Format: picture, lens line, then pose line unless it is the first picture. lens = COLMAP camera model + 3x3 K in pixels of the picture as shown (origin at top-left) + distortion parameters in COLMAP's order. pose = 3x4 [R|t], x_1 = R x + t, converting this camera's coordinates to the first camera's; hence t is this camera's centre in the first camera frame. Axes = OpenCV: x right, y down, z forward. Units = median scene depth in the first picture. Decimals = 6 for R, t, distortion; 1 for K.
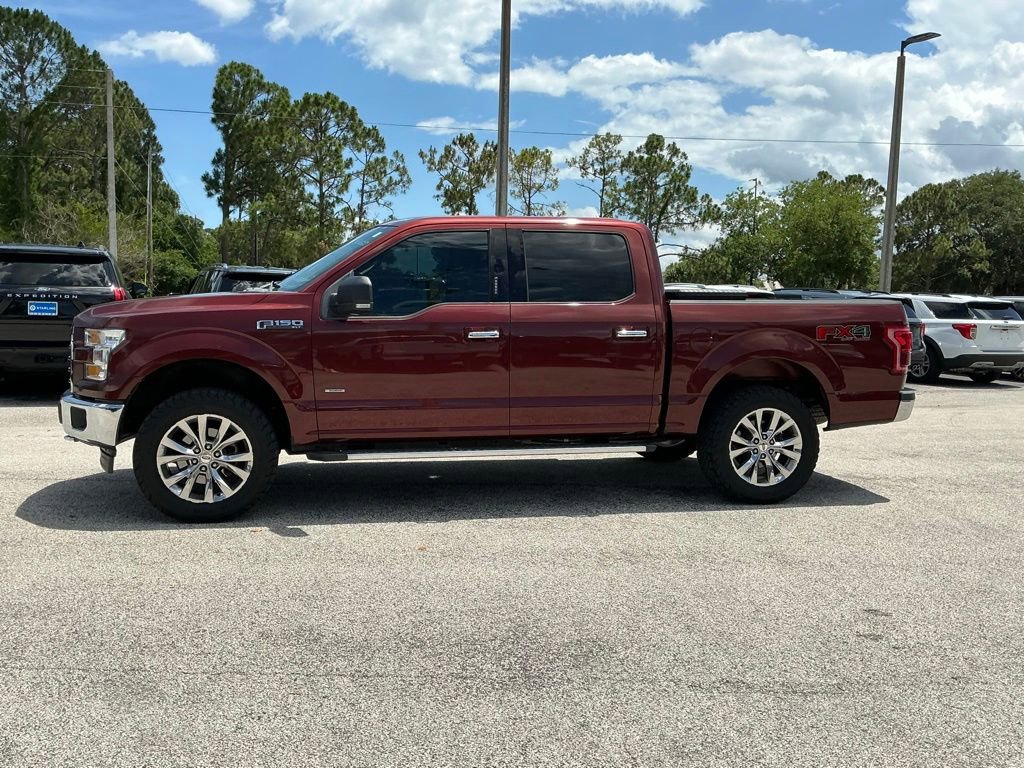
lens RADIAL K [[926.6, 0, 512.0], [0, 926.6, 384.0], [0, 0, 1]] dist [0.113149, -0.233315]
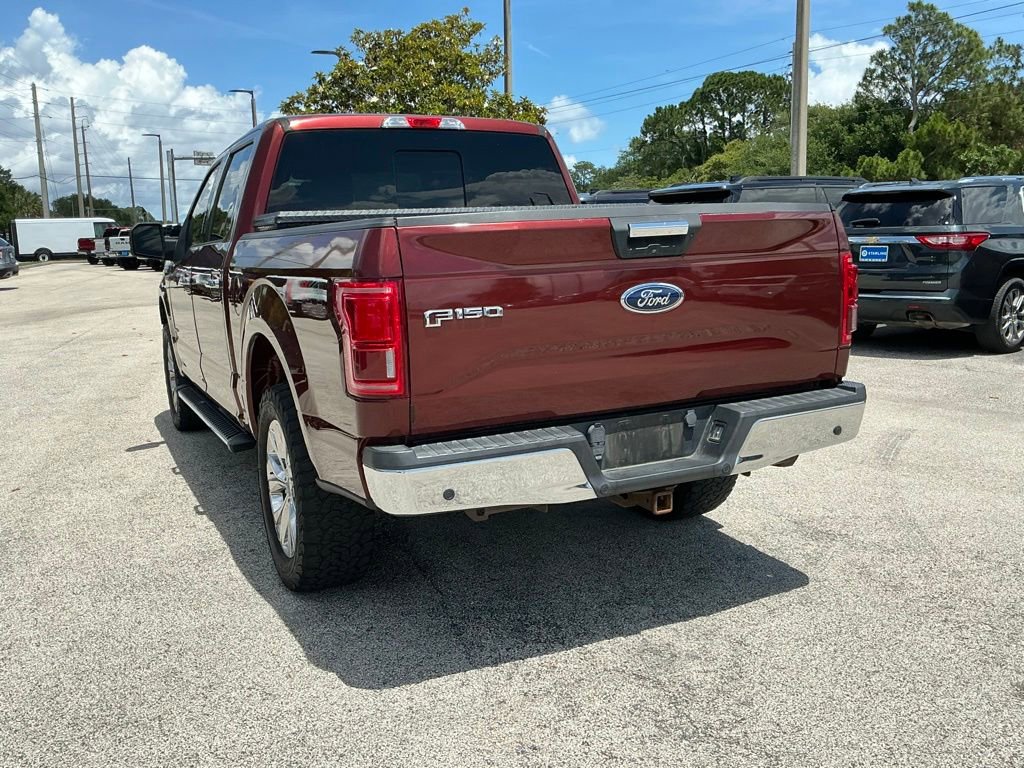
lens RADIAL K [[928.1, 0, 512.0], [0, 928.1, 384.0], [0, 0, 1]] dist [0.086635, -0.166418]
pose [[0.236988, 0.127846, -0.963064, 0.846721], [-0.051629, 0.991560, 0.118924, -0.070762], [0.970140, 0.021539, 0.241588, 0.994262]]
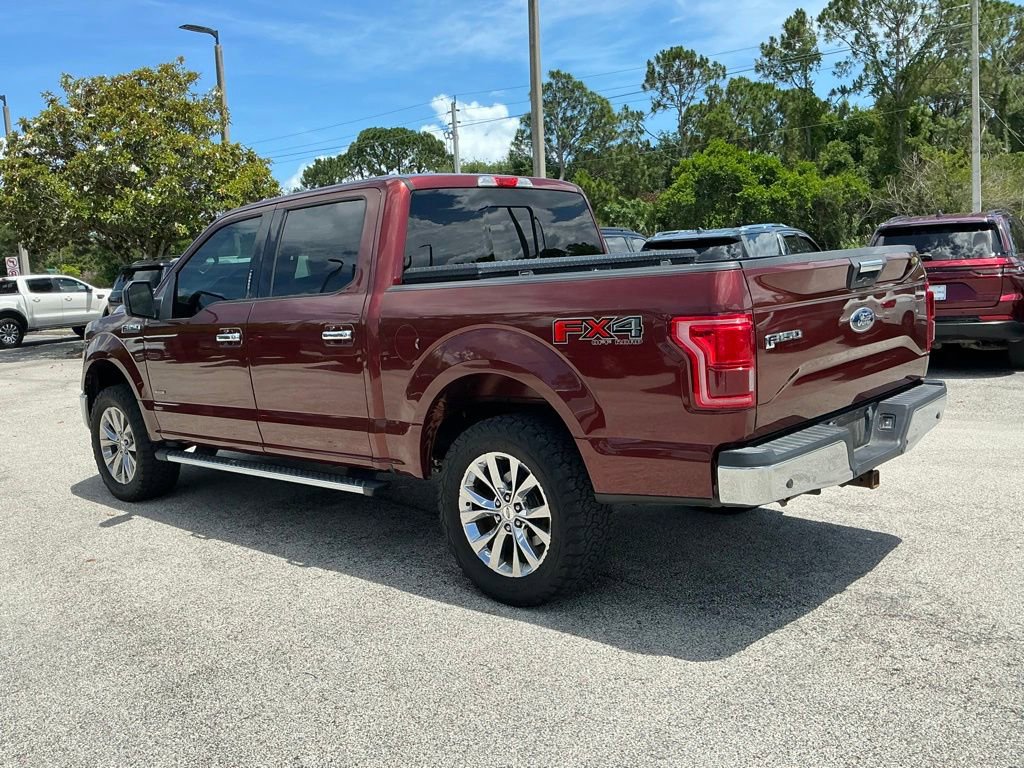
lens RADIAL K [[926.6, 0, 512.0], [0, 926.6, 384.0], [0, 0, 1]] dist [0.113149, -0.233315]
pose [[0.569330, 0.048476, -0.820678, 0.778959], [-0.002485, 0.998357, 0.057247, -0.054612], [0.822105, -0.030553, 0.568515, 0.652982]]
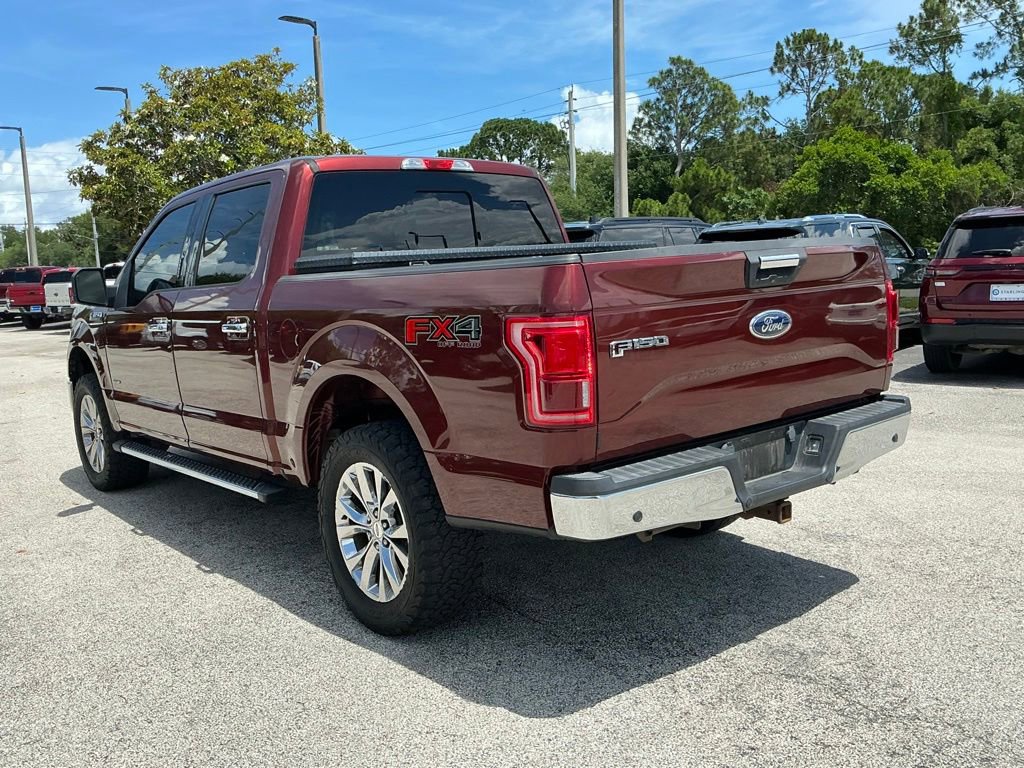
lens RADIAL K [[926.6, 0, 512.0], [0, 926.6, 384.0], [0, 0, 1]] dist [0.113149, -0.233315]
pose [[0.454856, 0.070963, -0.887733, 0.800843], [-0.022016, 0.997412, 0.068450, -0.061087], [0.890293, -0.011590, 0.455241, 0.819637]]
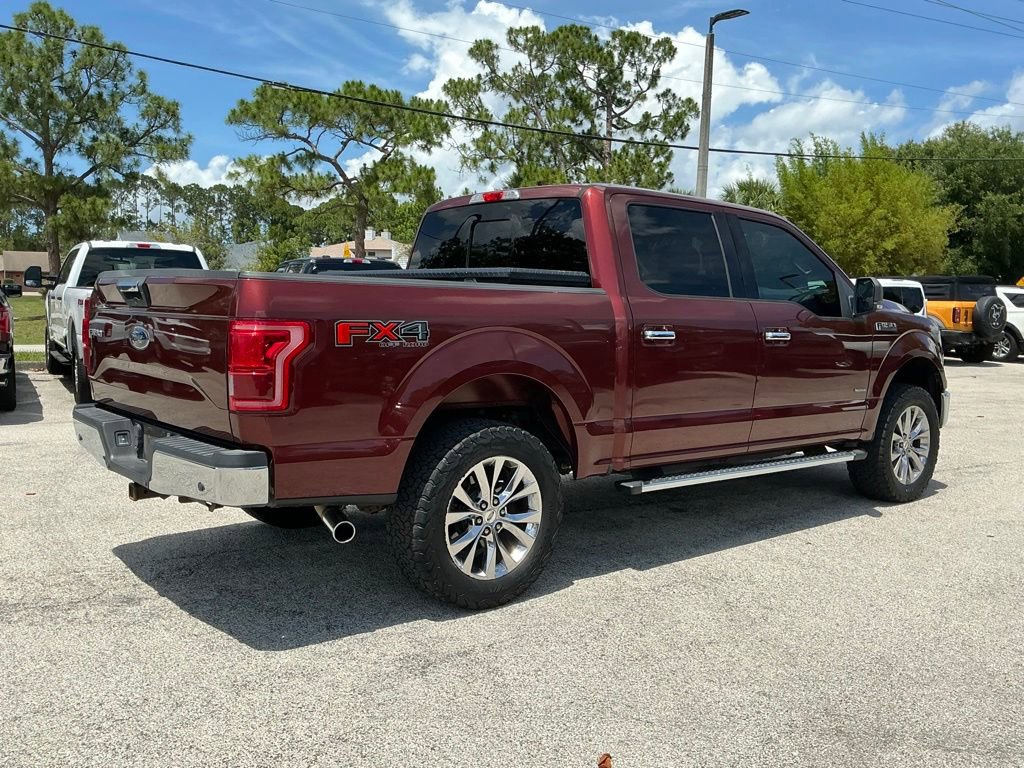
lens RADIAL K [[926.6, 0, 512.0], [0, 926.6, 384.0], [0, 0, 1]] dist [0.113149, -0.233315]
pose [[-0.882232, 0.006660, -0.470767, 0.493328], [-0.080185, 0.983166, 0.164178, -0.152787], [0.463936, 0.182591, -0.866847, 1.824660]]
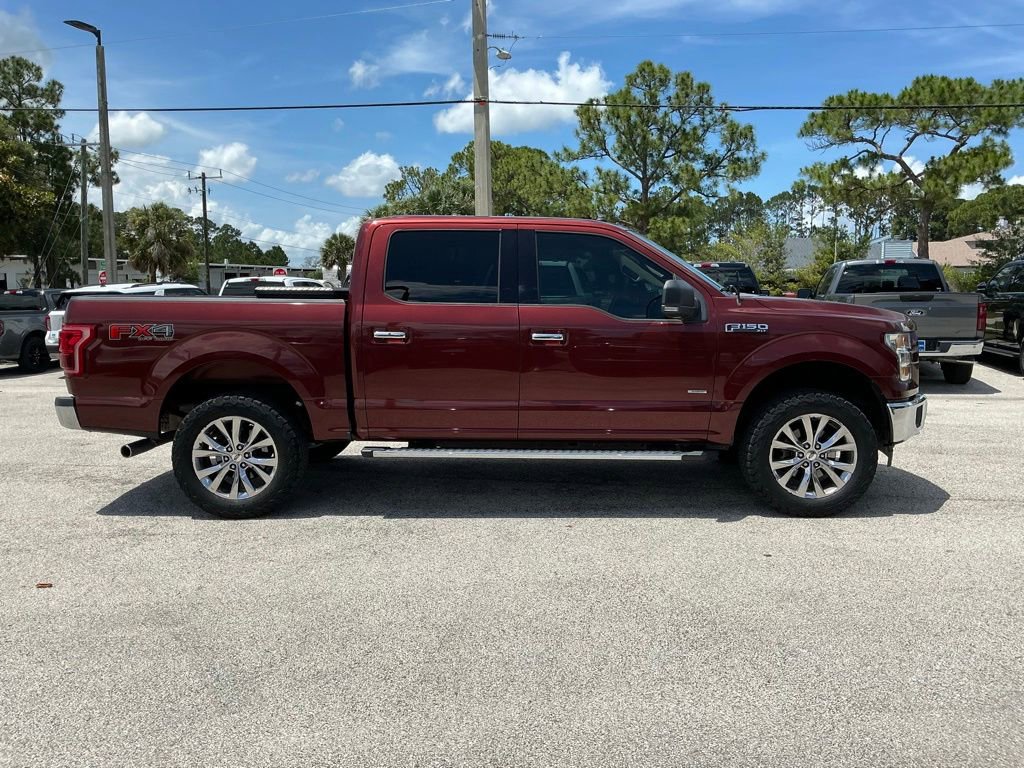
lens RADIAL K [[848.4, 0, 512.0], [0, 848.4, 384.0], [0, 0, 1]] dist [0.090186, -0.157383]
pose [[-0.973308, -0.036729, 0.226544, -0.248949], [0.009995, 0.979390, 0.201729, -0.200685], [-0.229284, 0.198609, -0.952882, 2.024040]]
